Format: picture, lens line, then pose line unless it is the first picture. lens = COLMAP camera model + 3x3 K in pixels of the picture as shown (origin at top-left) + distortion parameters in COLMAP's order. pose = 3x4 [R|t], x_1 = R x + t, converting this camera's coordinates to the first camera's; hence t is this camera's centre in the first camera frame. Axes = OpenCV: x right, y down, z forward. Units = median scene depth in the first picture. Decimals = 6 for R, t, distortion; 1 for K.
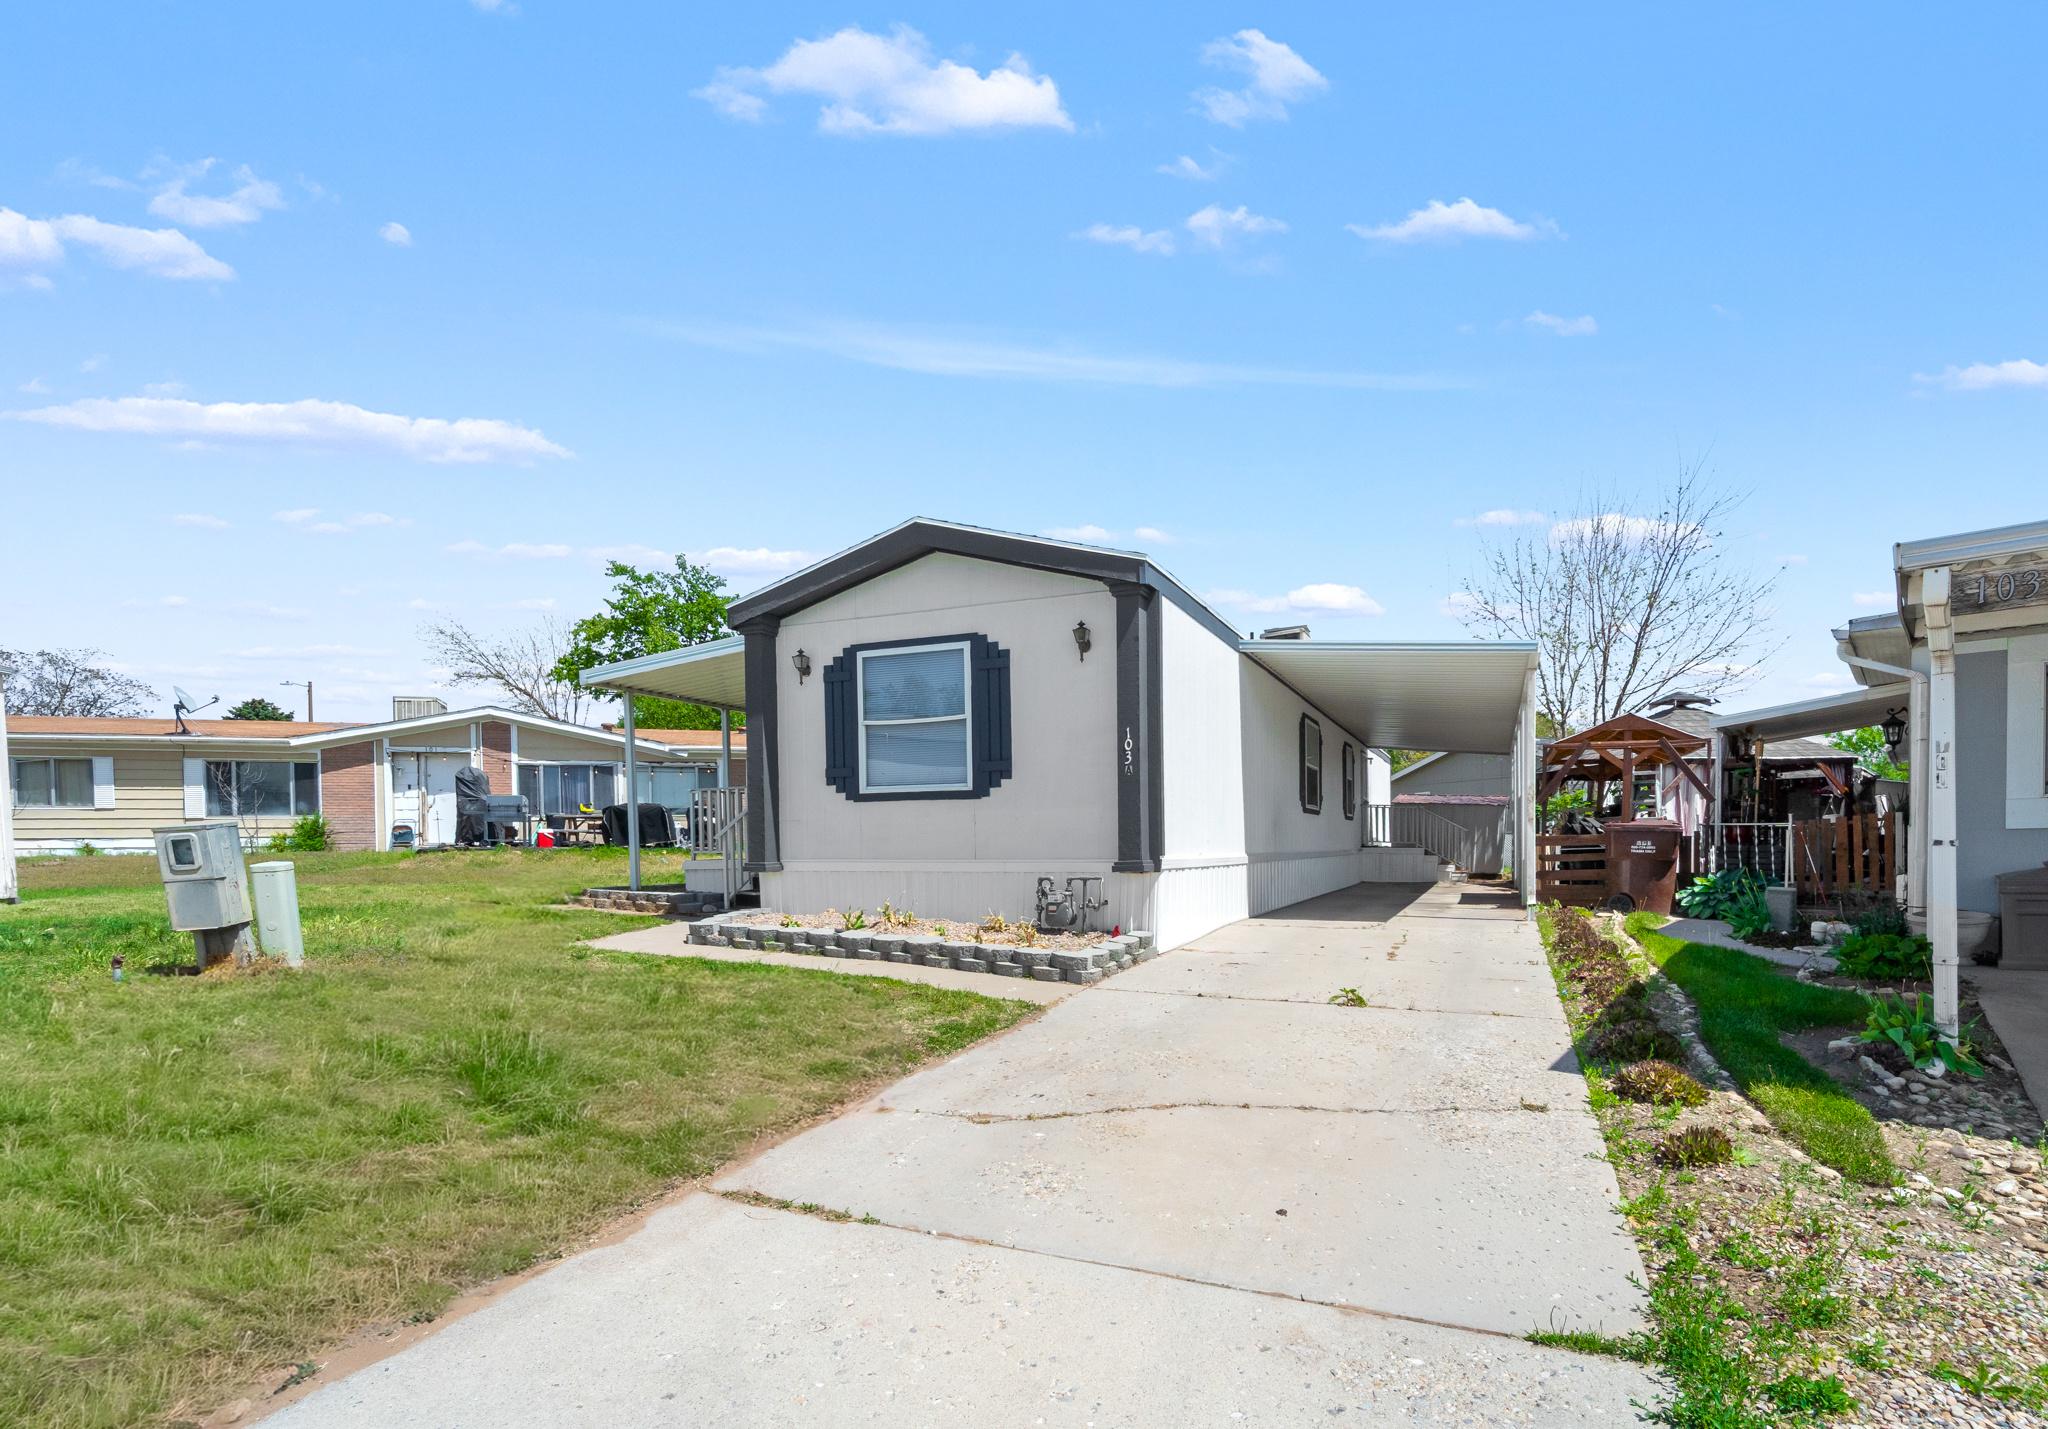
lens RADIAL K [[887.1, 0, 1033.0], [0, 887.1, 931.6], [0, 0, 1]] dist [0.000054, 0.000023]
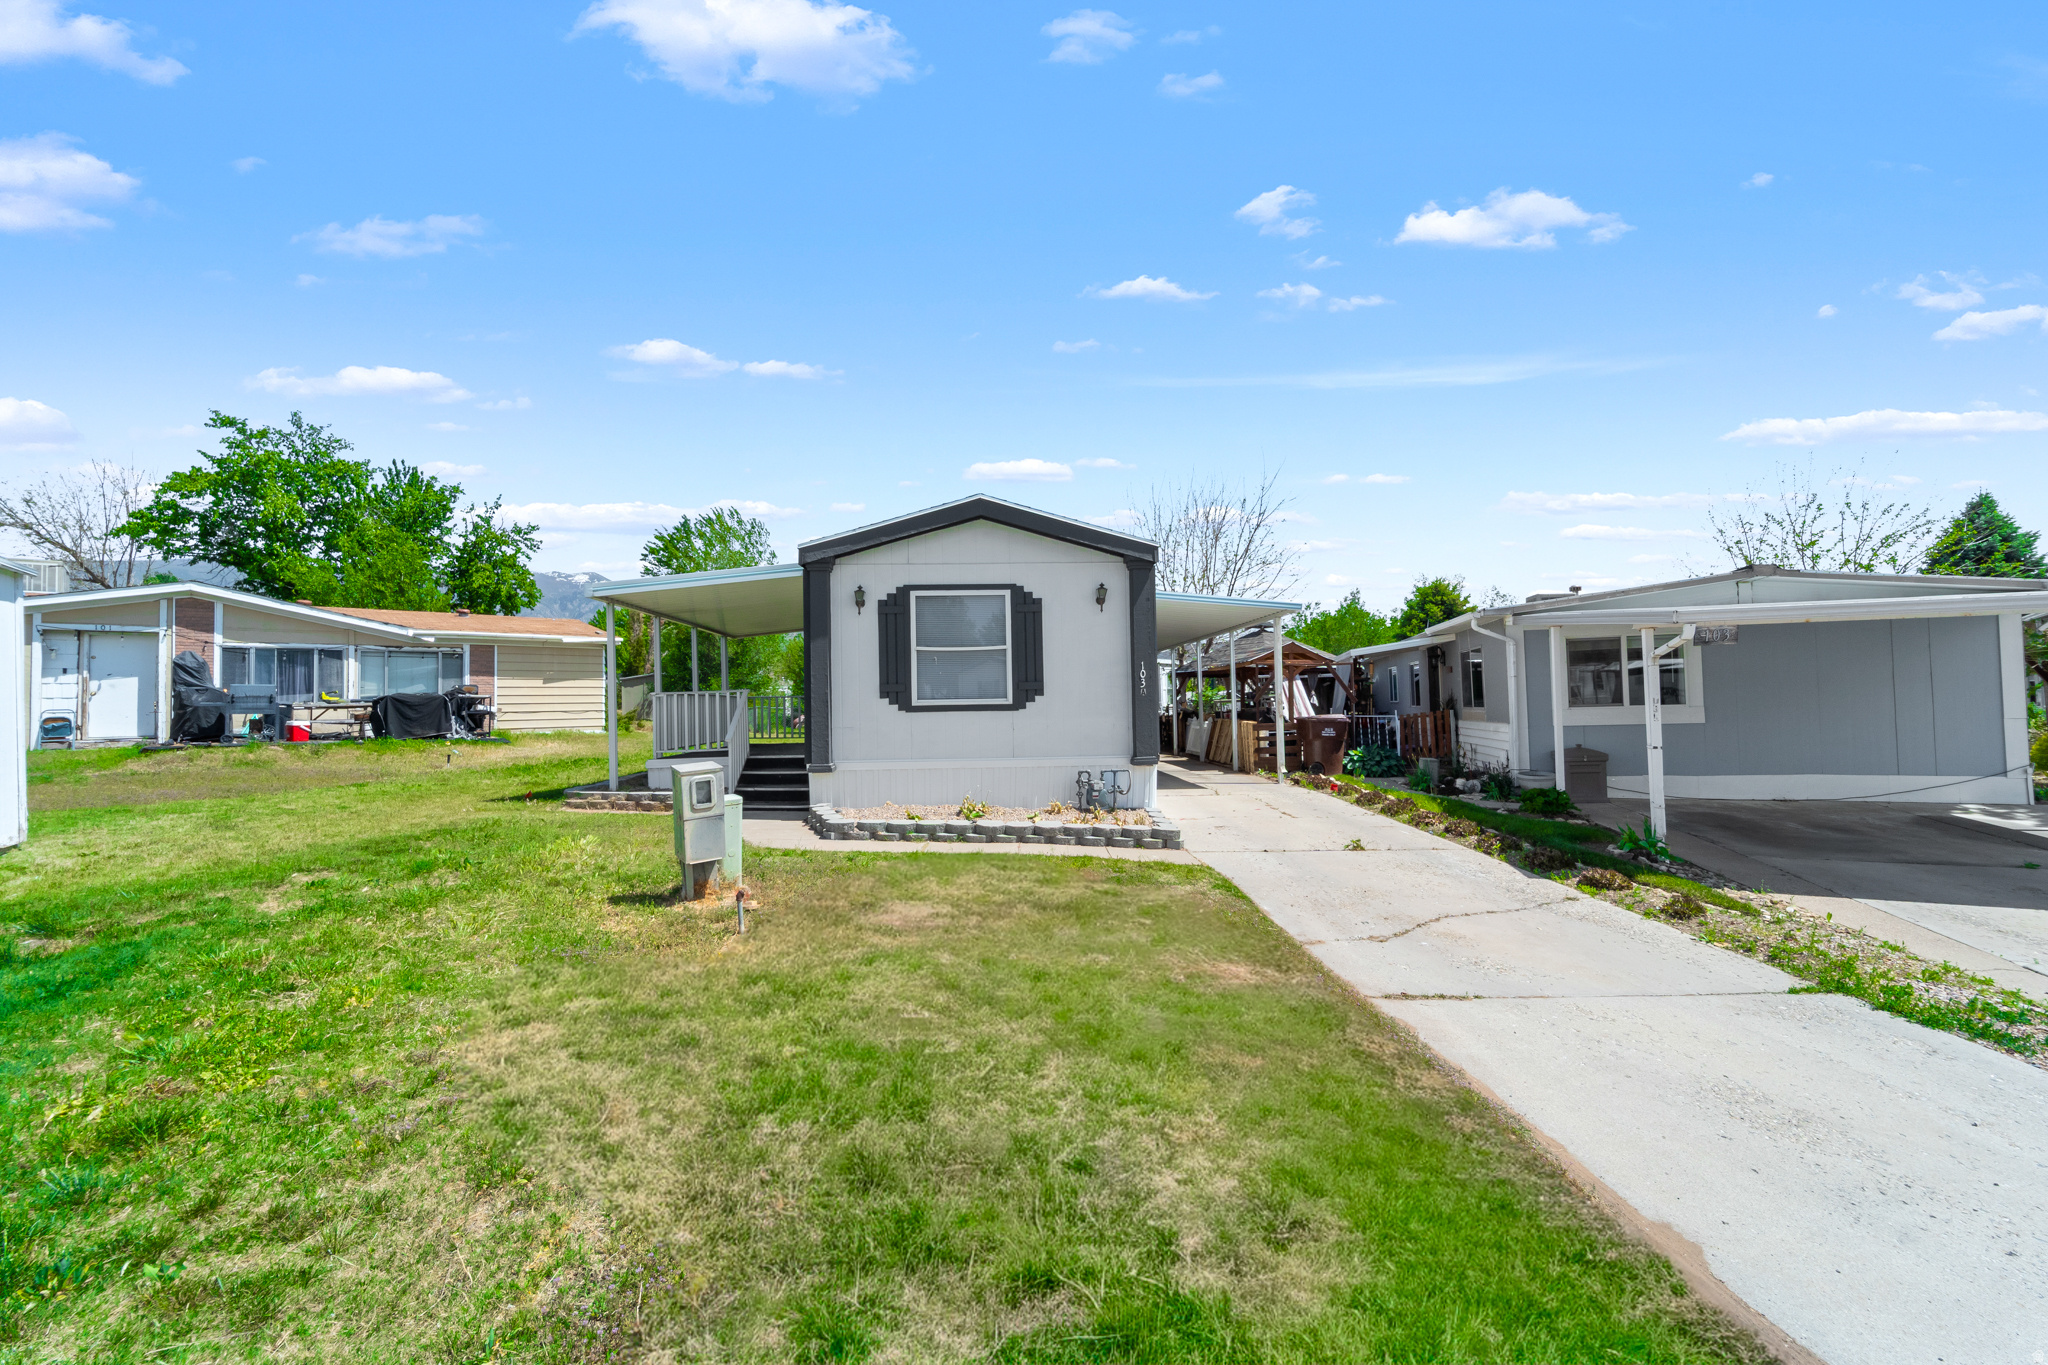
lens RADIAL K [[783.4, 0, 972.8], [0, 783.4, 754.5], [0, 0, 1]] dist [0.001056, -0.000161]
pose [[0.919372, -0.028368, 0.392365, -0.543832], [0.046767, 0.998205, -0.037412, -0.044506], [-0.390600, 0.052745, 0.919048, -0.016778]]
